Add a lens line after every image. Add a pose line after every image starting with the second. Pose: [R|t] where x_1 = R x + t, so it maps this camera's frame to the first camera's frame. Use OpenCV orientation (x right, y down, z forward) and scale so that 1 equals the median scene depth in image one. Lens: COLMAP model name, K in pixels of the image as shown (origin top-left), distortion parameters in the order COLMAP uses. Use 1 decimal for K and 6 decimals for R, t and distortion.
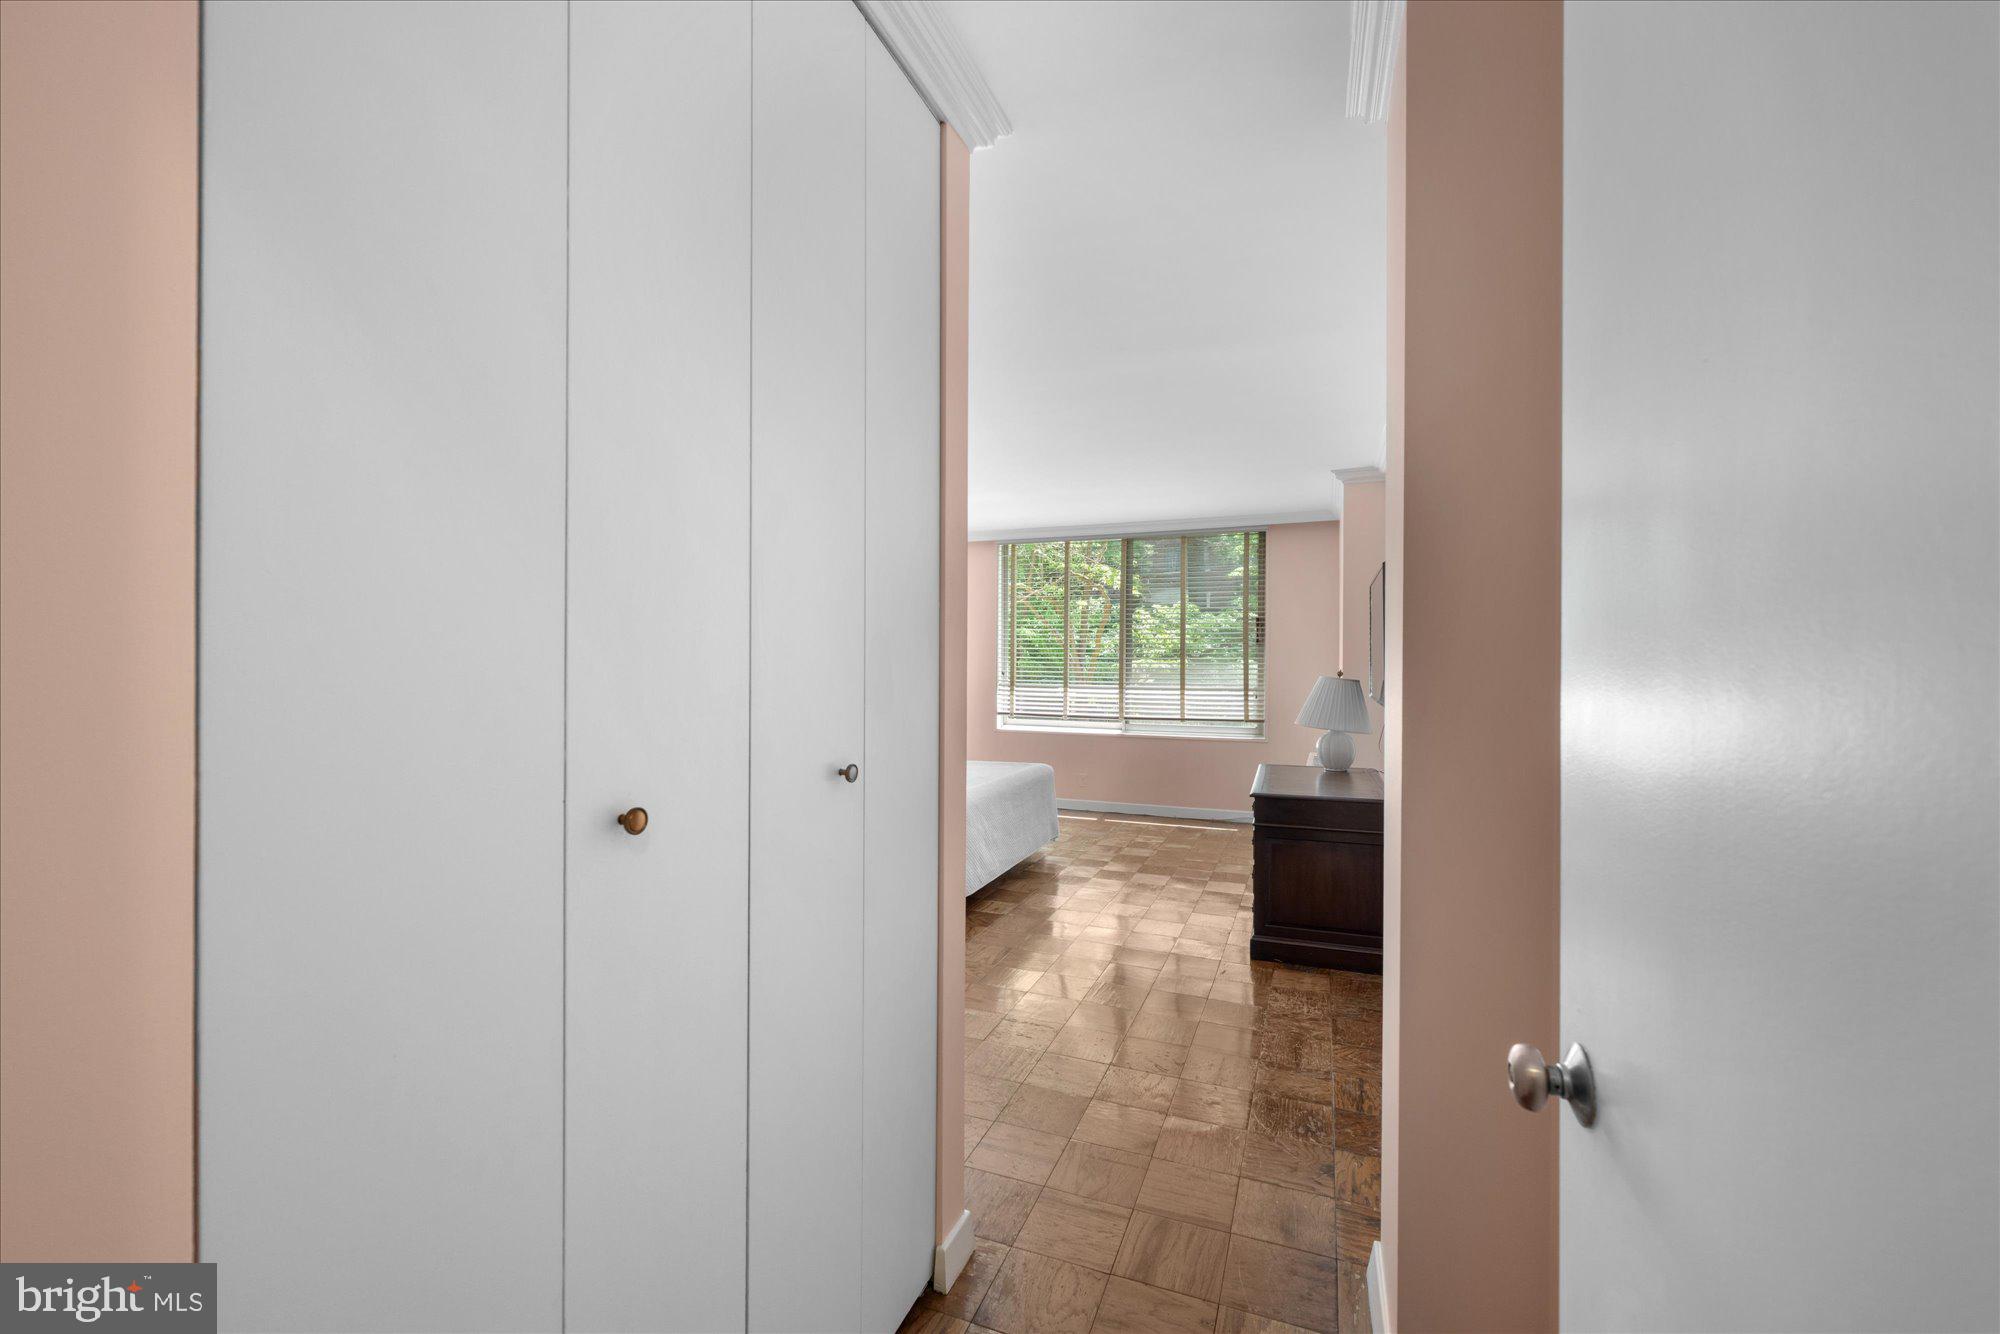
lens RADIAL K [[808.1, 0, 1004.6], [0, 808.1, 666.7], [0, 0, 1]] dist [-0.000235, 0.000262]
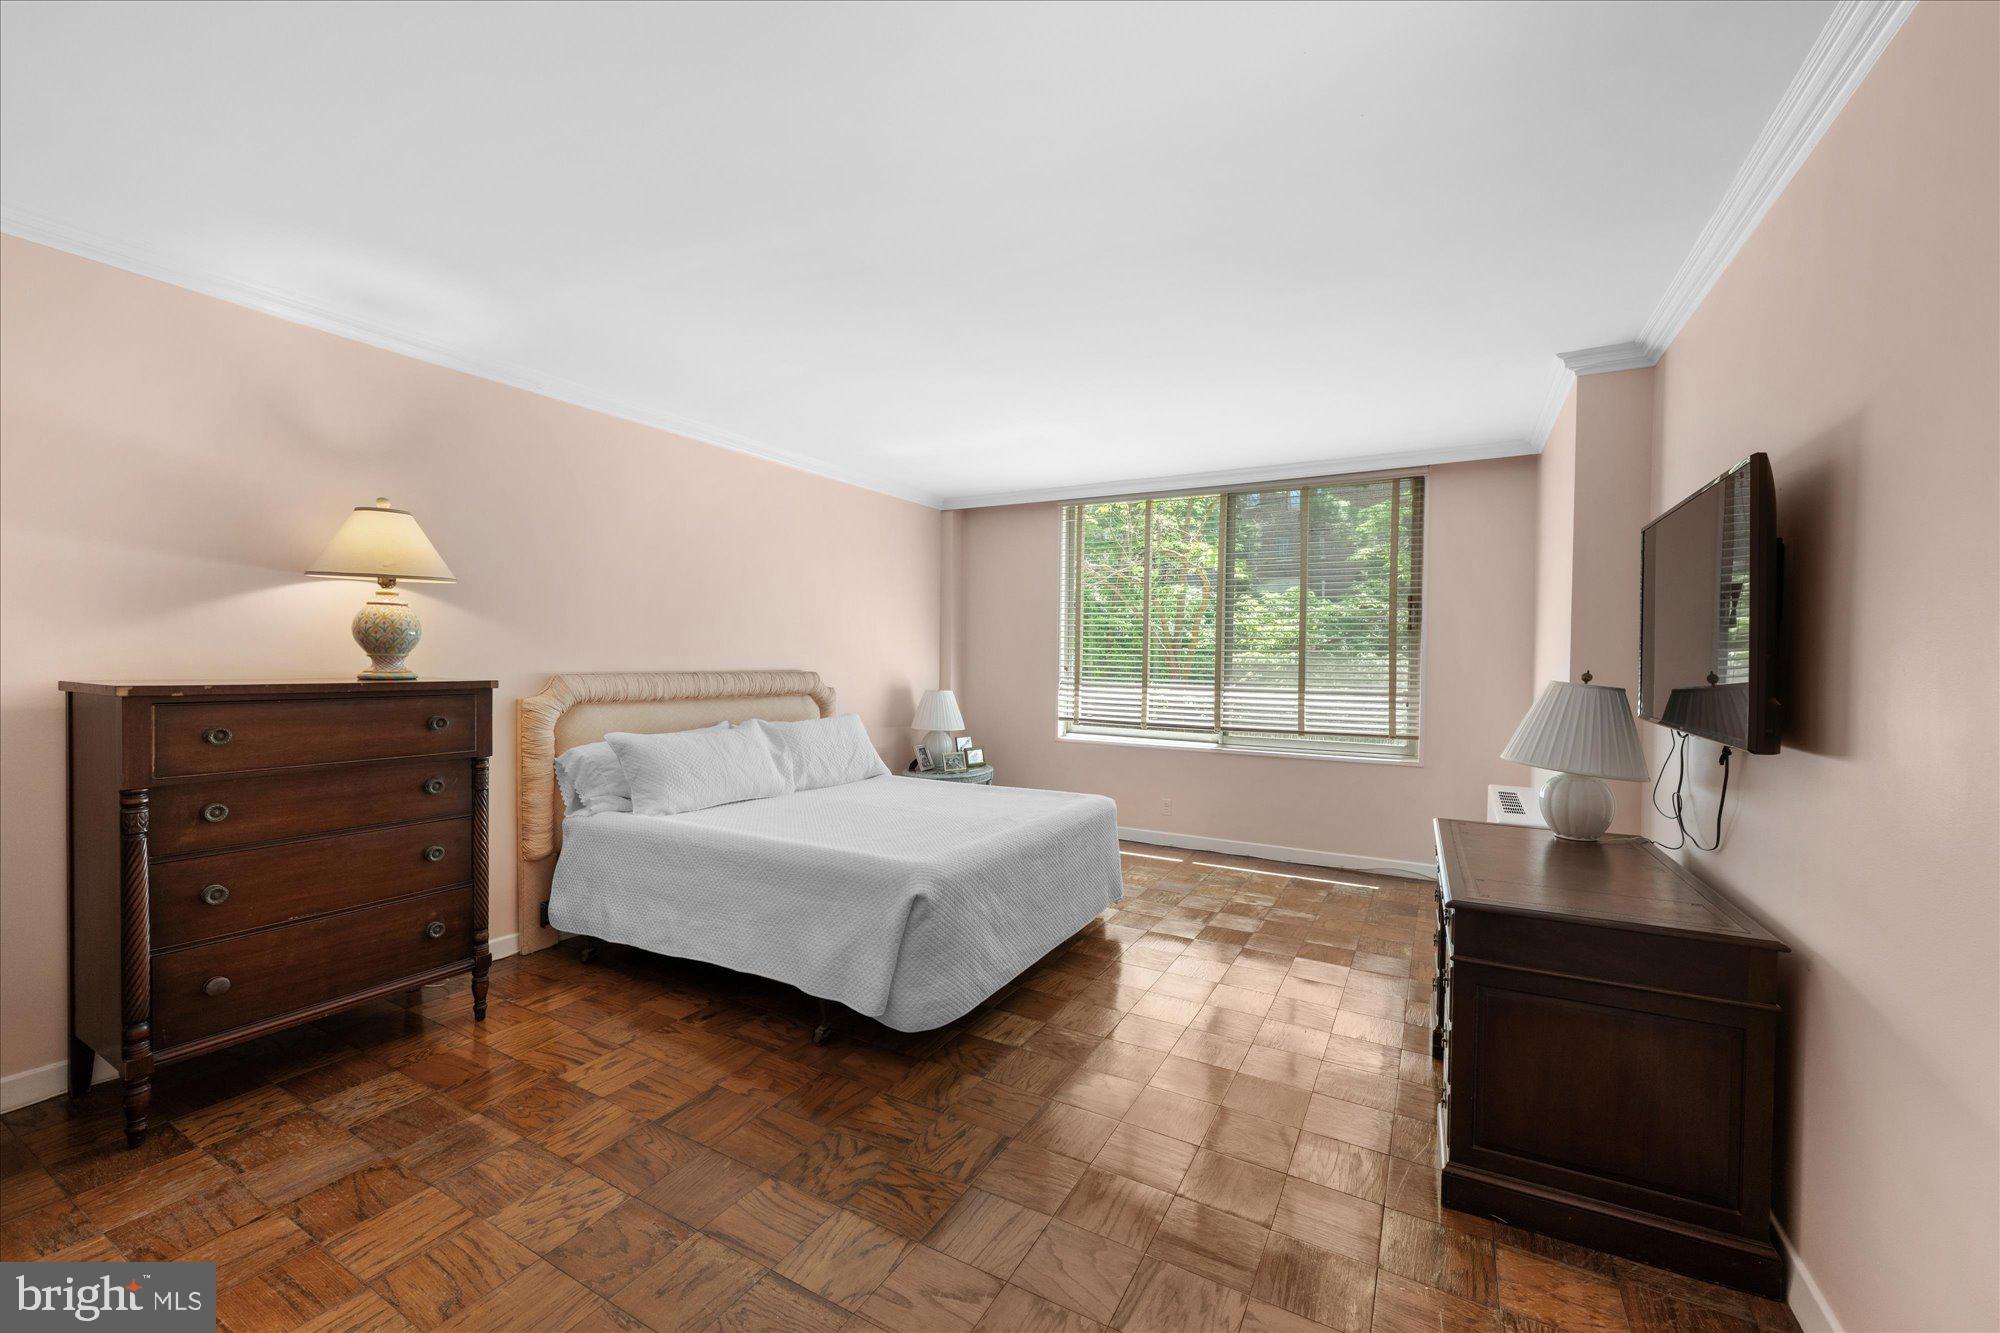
lens RADIAL K [[808.1, 0, 992.3], [0, 808.1, 662.9], [0, 0, 1]] dist [-0.000235, 0.000262]
pose [[0.990343, 0.009305, -0.138327, 0.038711], [-0.008637, 0.999948, 0.005434, -0.001002], [0.138371, -0.004187, 0.990372, 0.211972]]
